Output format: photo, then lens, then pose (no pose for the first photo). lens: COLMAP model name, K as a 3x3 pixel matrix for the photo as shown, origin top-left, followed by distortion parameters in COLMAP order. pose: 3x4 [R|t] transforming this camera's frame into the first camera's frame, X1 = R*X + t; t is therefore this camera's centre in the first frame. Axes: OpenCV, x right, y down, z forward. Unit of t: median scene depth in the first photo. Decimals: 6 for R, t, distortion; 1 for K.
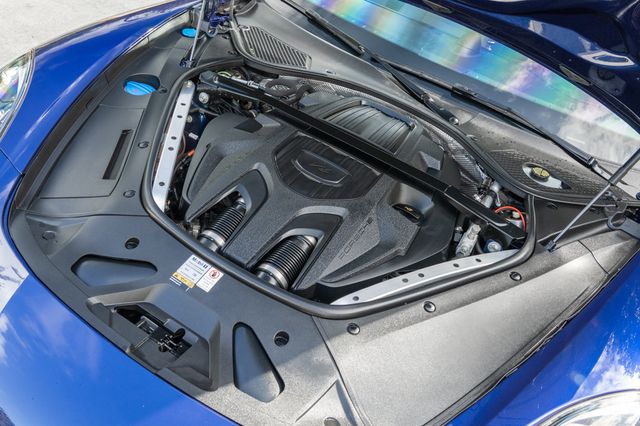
lens RADIAL K [[431.9, 0, 320.0], [0, 431.9, 213.0], [0, 0, 1]] dist [-0.030787, 0.003460]
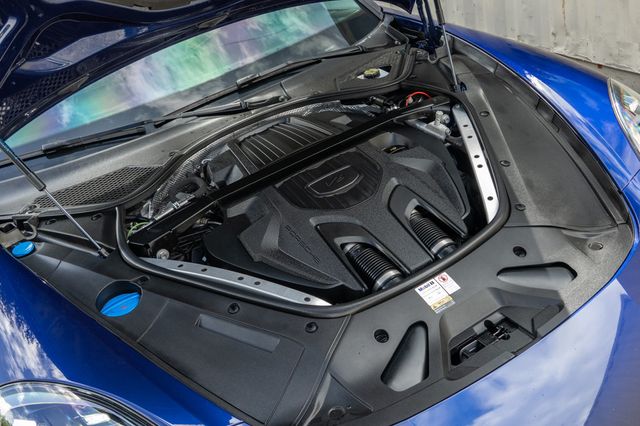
lens RADIAL K [[436.8, 0, 320.0], [0, 436.8, 213.0], [0, 0, 1]] dist [-0.011556, -0.002115]
pose [[0.484580, -0.776158, 0.403437, -0.648201], [0.787458, 0.587892, 0.185183, -0.364066], [-0.380909, 0.227954, 0.896072, 0.095877]]
